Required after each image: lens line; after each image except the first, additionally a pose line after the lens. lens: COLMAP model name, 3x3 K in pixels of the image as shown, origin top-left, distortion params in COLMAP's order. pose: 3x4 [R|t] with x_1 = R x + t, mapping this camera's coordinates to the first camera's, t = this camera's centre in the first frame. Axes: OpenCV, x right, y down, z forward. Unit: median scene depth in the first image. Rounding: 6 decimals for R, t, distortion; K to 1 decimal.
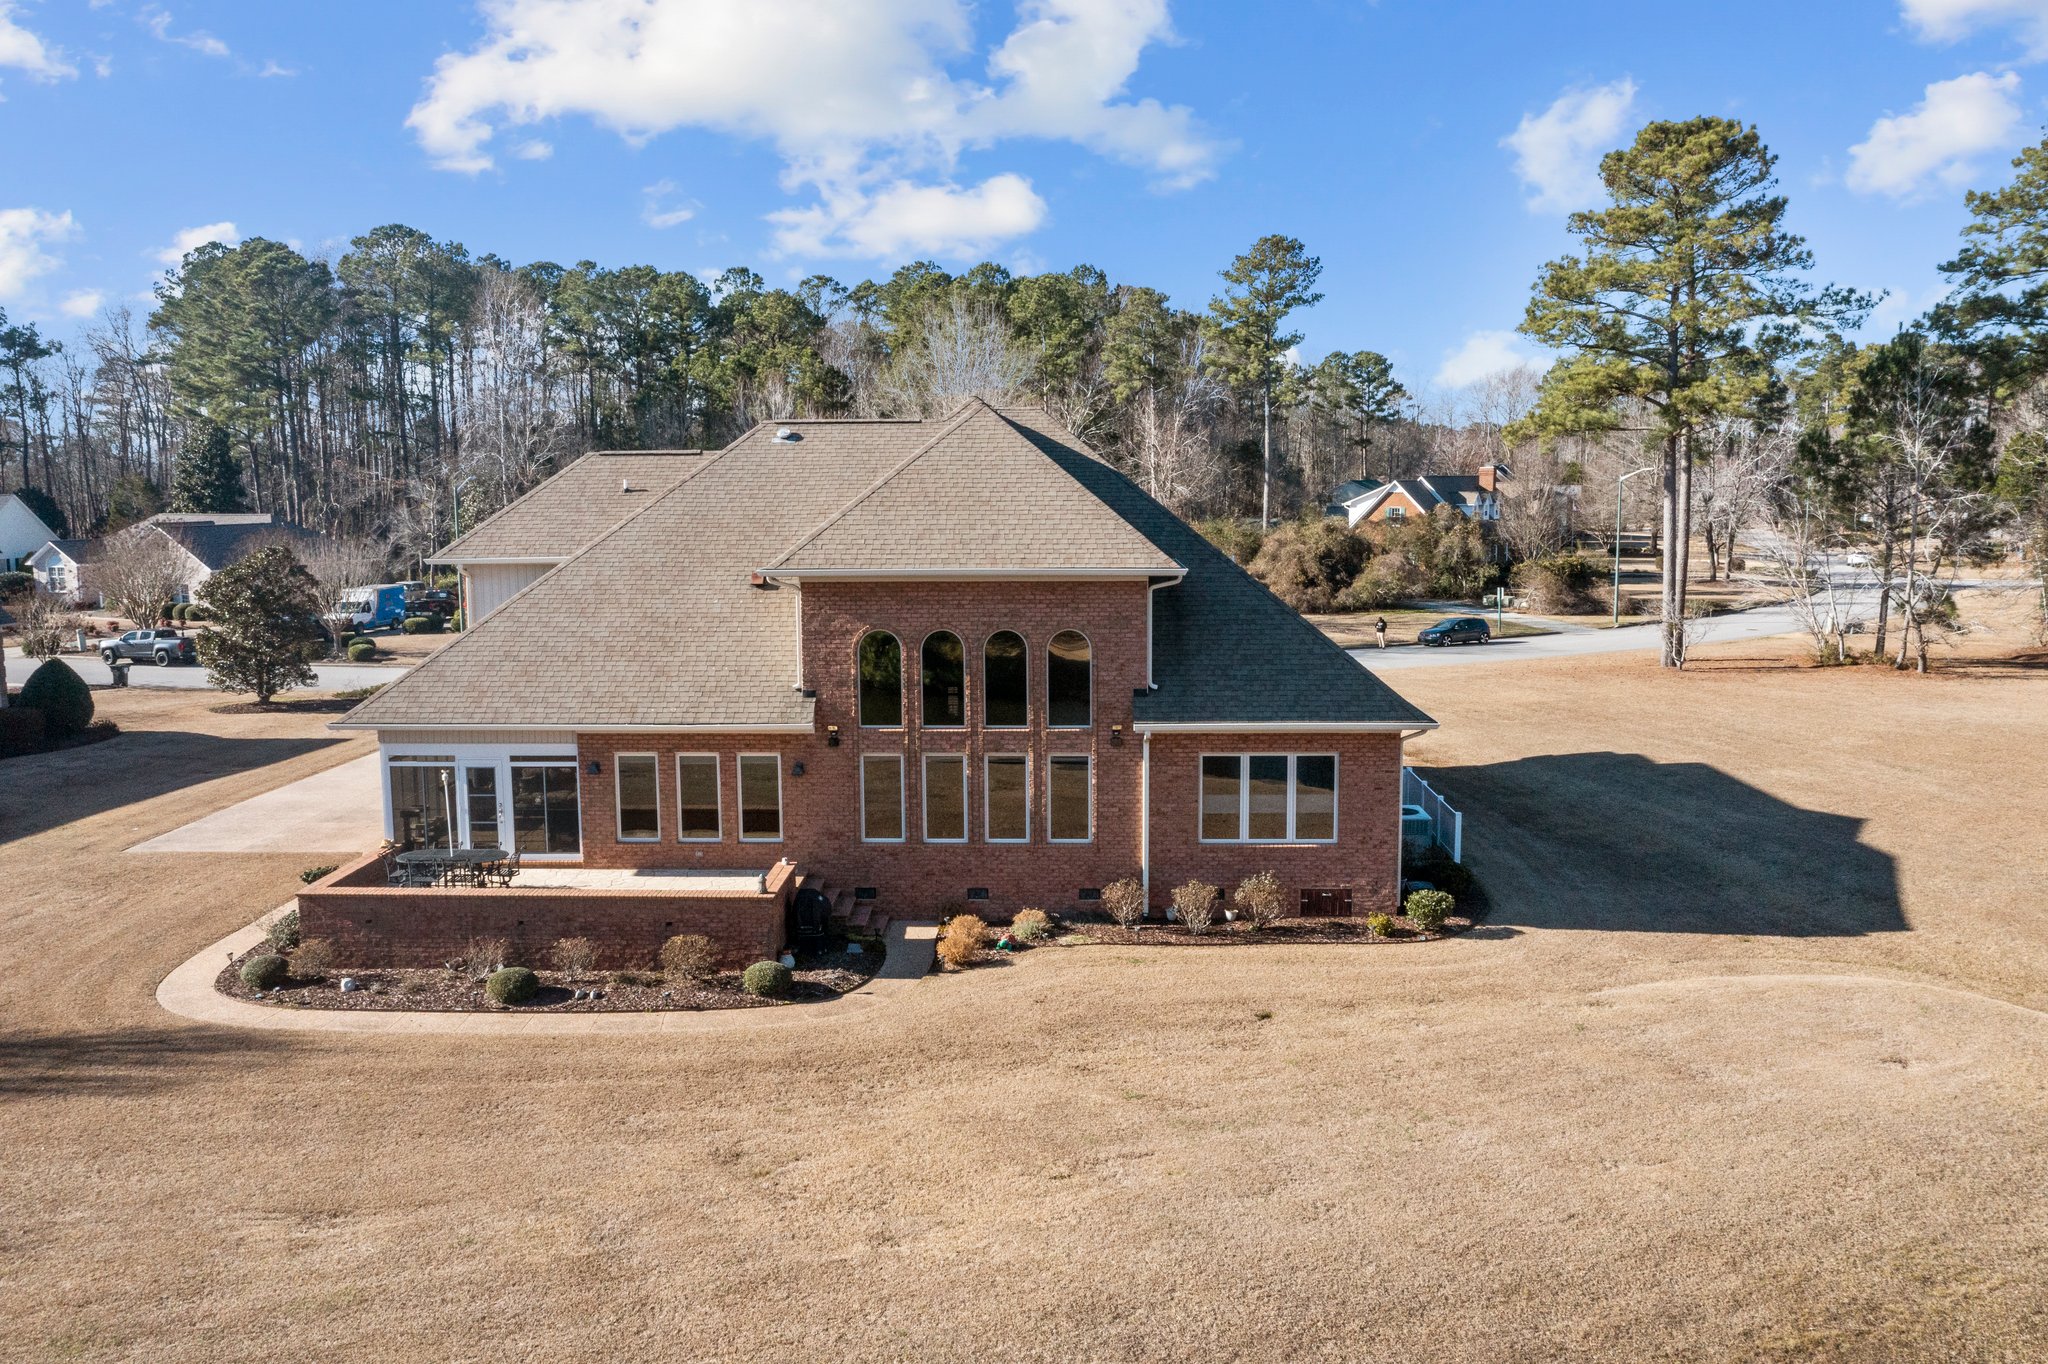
lens RADIAL K [[1572.1, 0, 1024.0], [0, 1572.1, 682.0], [0, 0, 1]] dist [-0.006709, -0.006788]
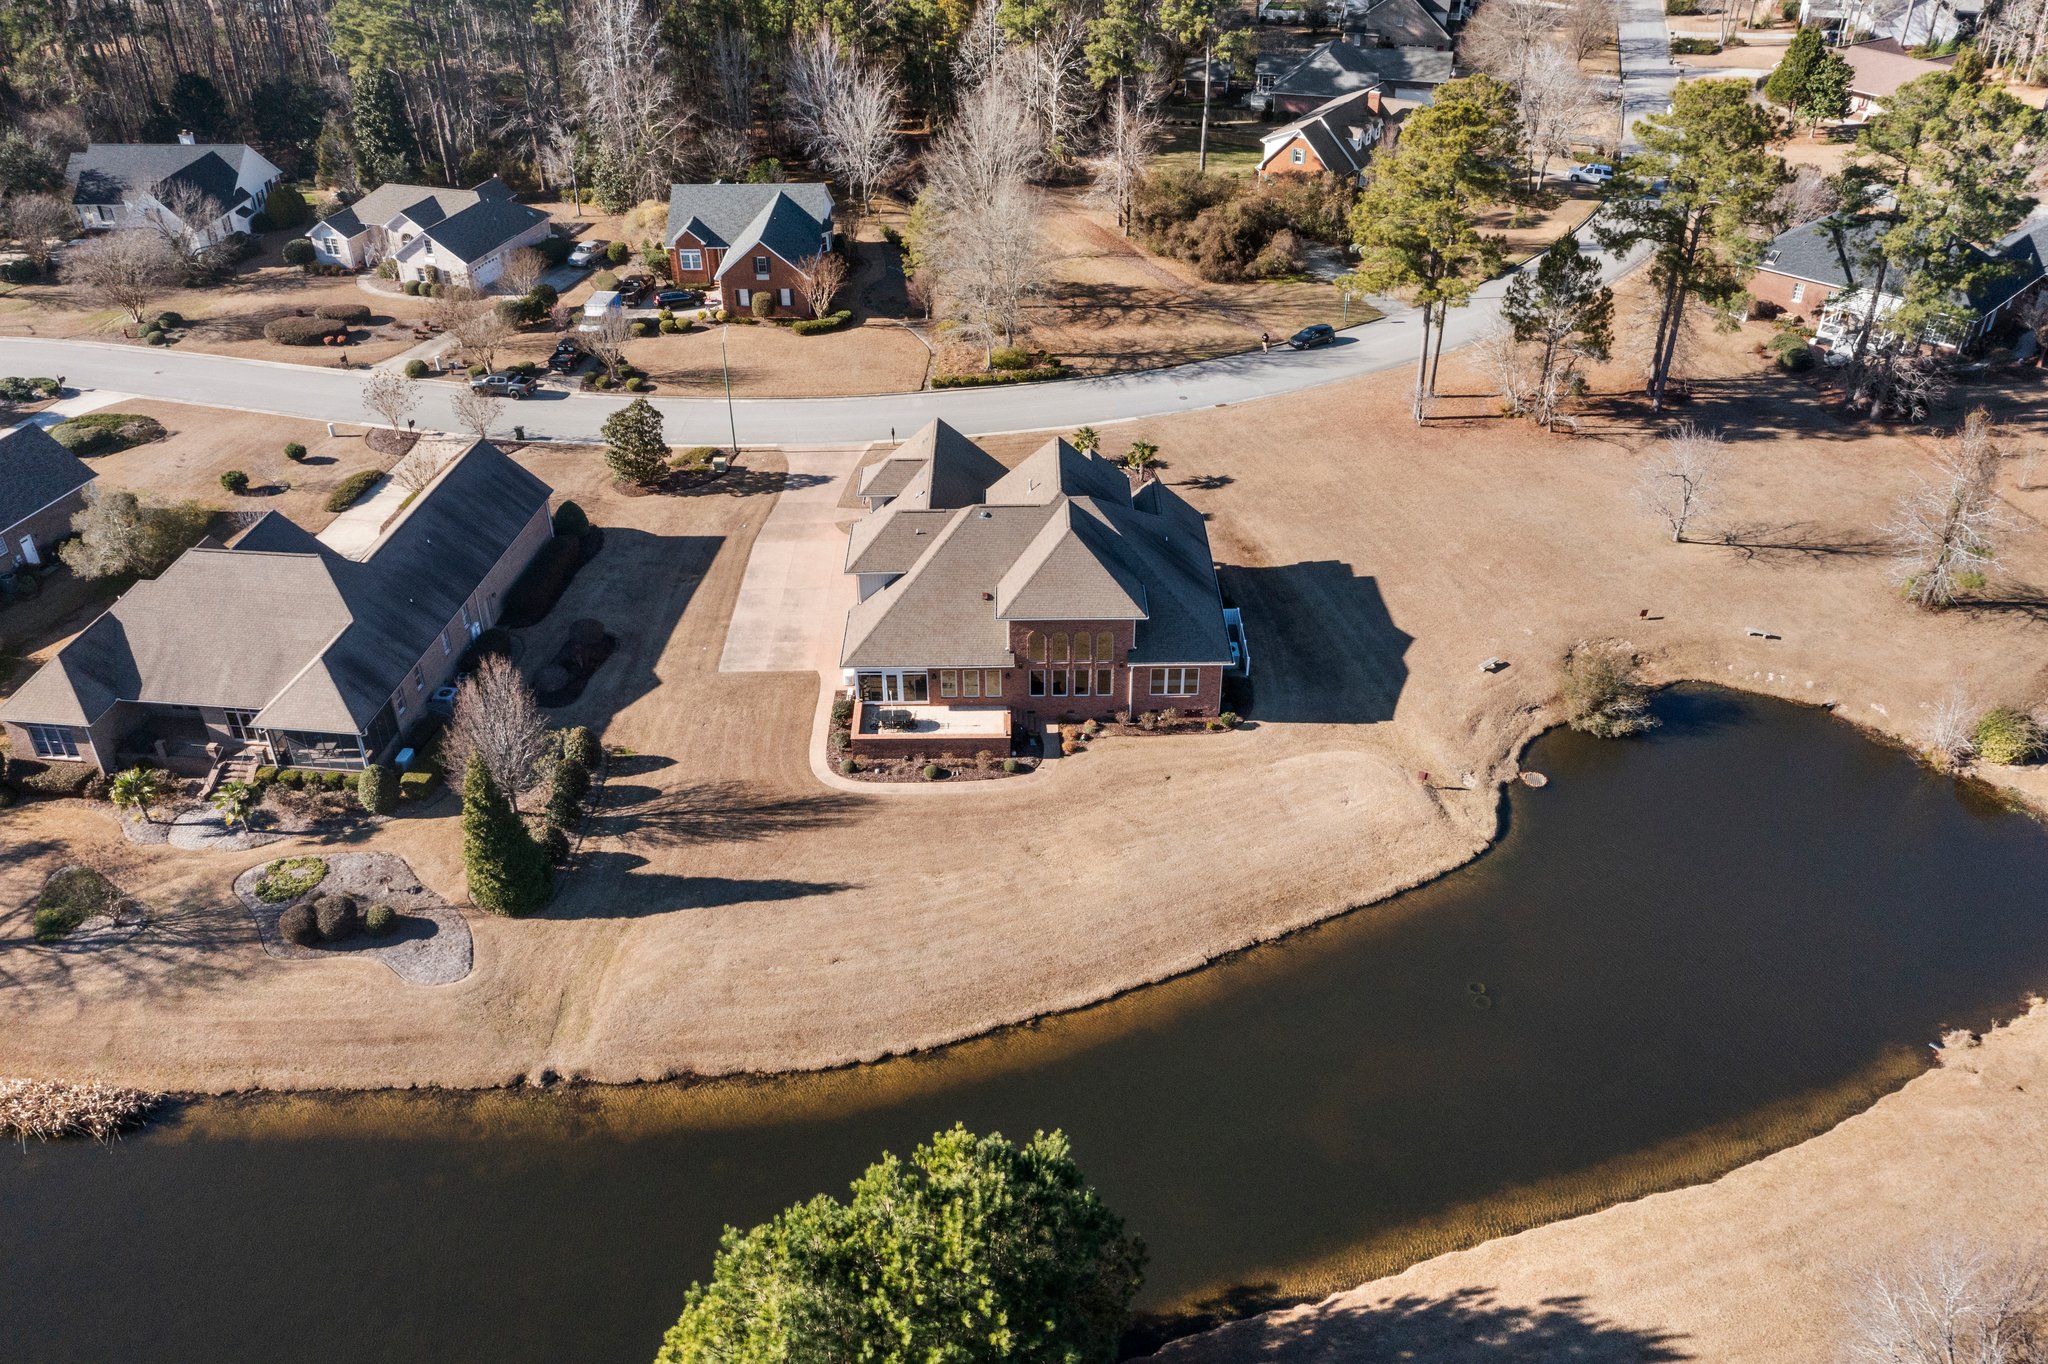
lens RADIAL K [[1552.2, 0, 1024.0], [0, 1552.2, 682.0], [0, 0, 1]] dist [0.002349, 0.008647]
pose [[0.999172, -0.022641, 0.033804, -0.213206], [0.004833, 0.891026, 0.453927, -1.216622], [-0.040398, -0.453388, 0.890397, -1.501292]]
